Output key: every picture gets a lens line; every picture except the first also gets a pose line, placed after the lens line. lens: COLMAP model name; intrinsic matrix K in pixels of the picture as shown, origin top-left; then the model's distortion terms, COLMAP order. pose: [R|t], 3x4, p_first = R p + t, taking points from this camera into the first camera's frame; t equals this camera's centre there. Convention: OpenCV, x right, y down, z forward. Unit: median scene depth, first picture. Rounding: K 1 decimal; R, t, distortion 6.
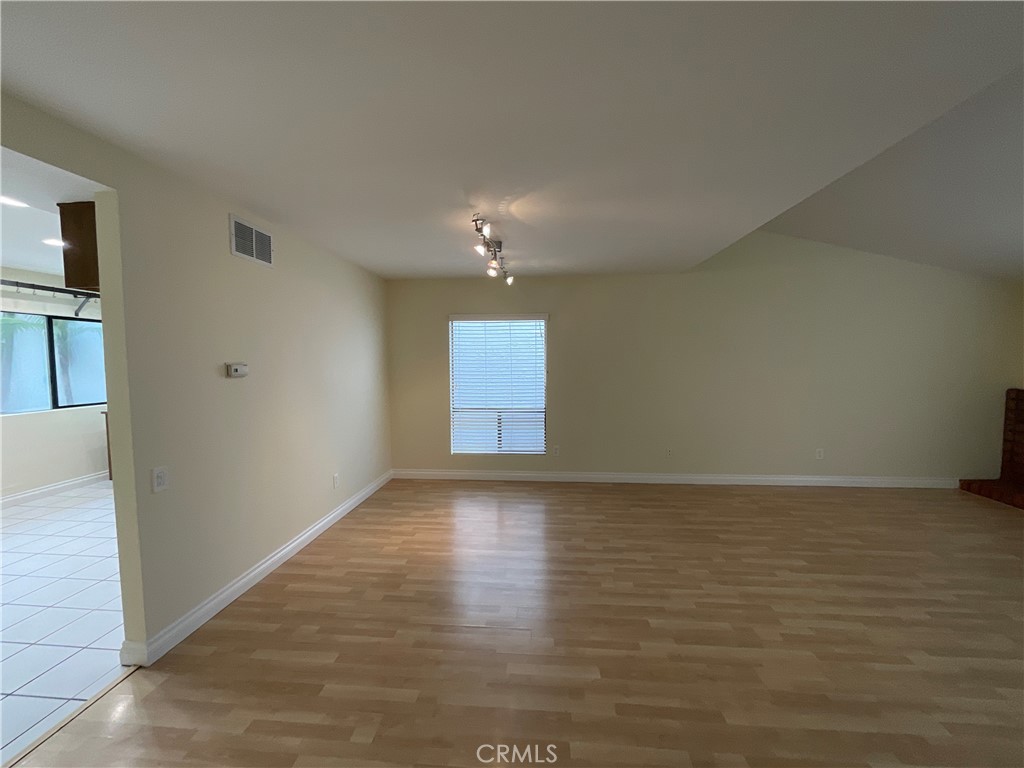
lens RADIAL K [[412.8, 0, 511.7], [0, 412.8, 386.7], [0, 0, 1]] dist [0.000000, -0.000221]
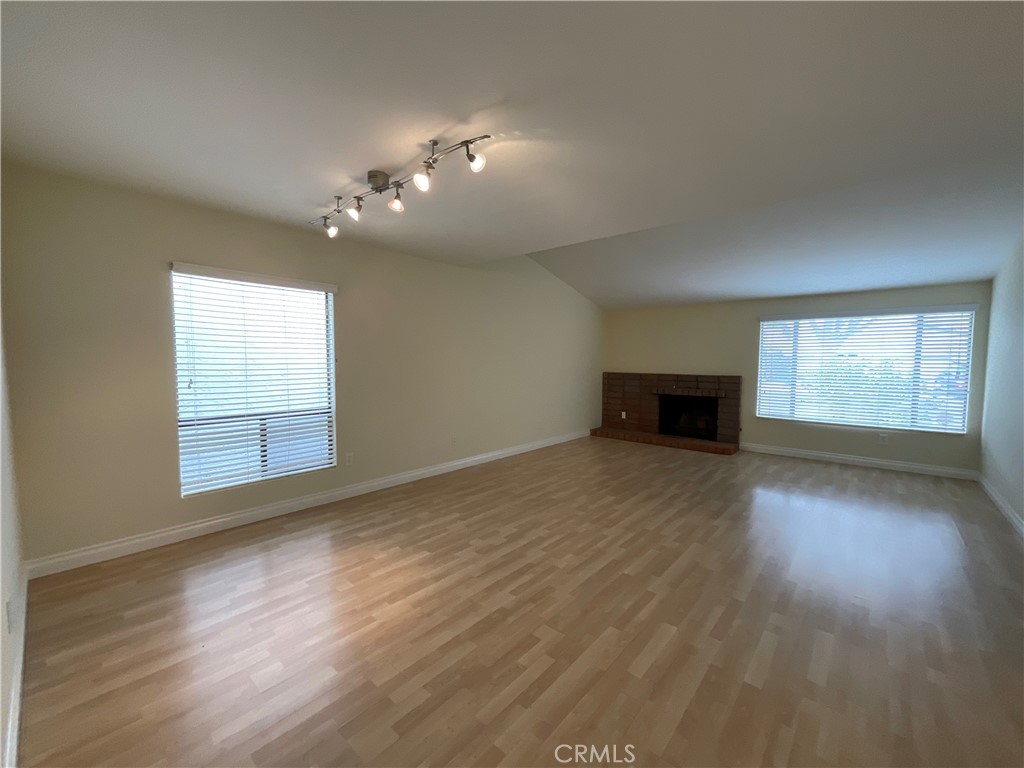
lens RADIAL K [[413.7, 0, 511.1], [0, 413.7, 386.5], [0, 0, 1]] dist [-0.001990, -0.000092]
pose [[0.594865, -0.041693, 0.802744, -0.486500], [0.043740, 0.998853, 0.019466, 0.017559], [-0.802635, 0.023532, 0.596006, 0.377094]]
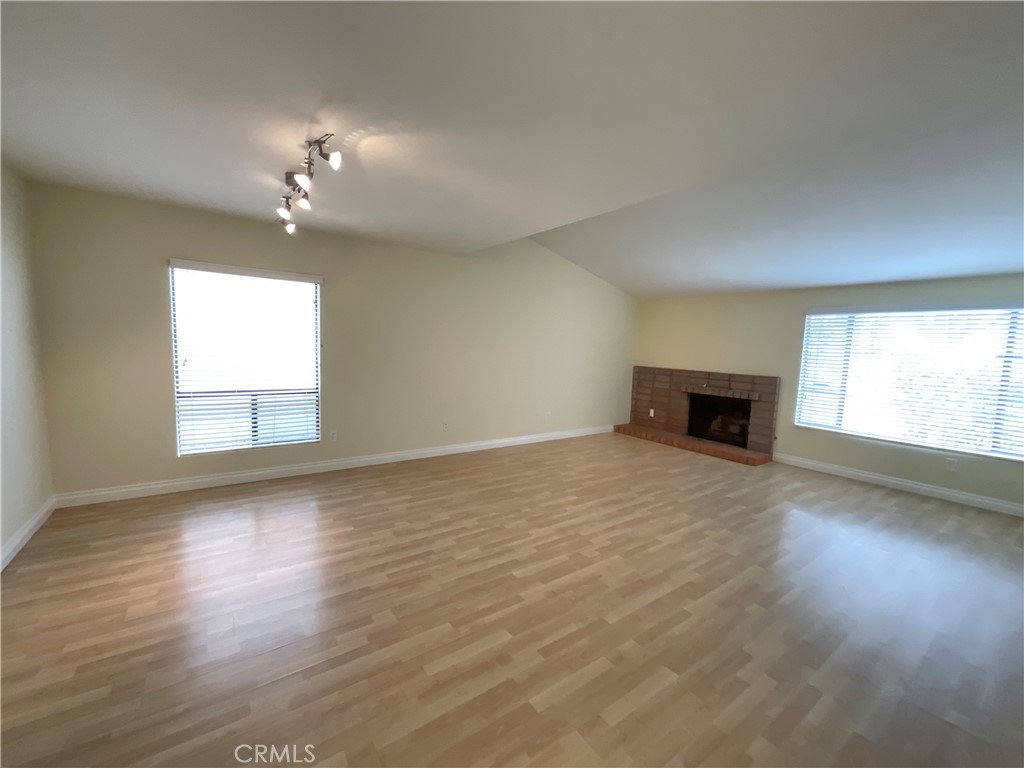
lens RADIAL K [[413.8, 0, 511.5], [0, 413.8, 386.9], [0, 0, 1]] dist [-0.008208, 0.005747]
pose [[0.759047, -0.031185, 0.650288, -0.245402], [0.000072, 0.998856, 0.047816, 0.012236], [-0.651035, -0.036247, 0.758182, 0.125458]]
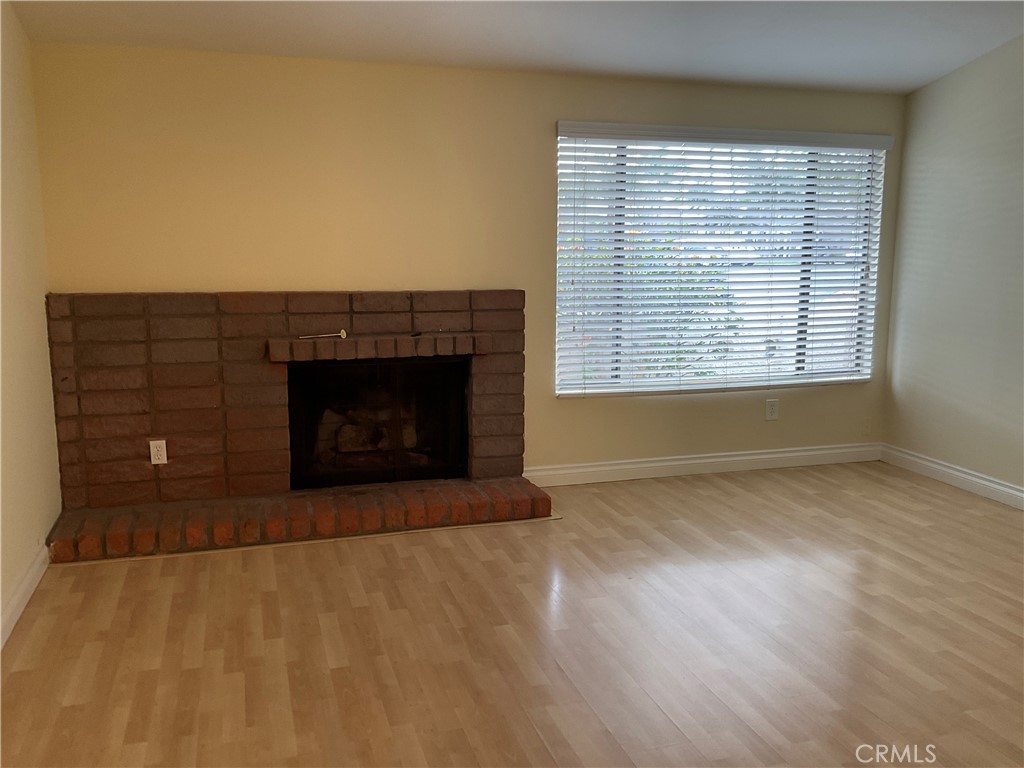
lens RADIAL K [[881.1, 0, 508.0], [0, 881.1, 369.8], [0, 0, 1]] dist [0.100568, -0.144688]
pose [[-0.376511, -0.127592, 0.917584, 0.251217], [0.060528, 0.984966, 0.161798, -0.048548], [-0.924433, 0.116458, -0.363128, 1.157380]]
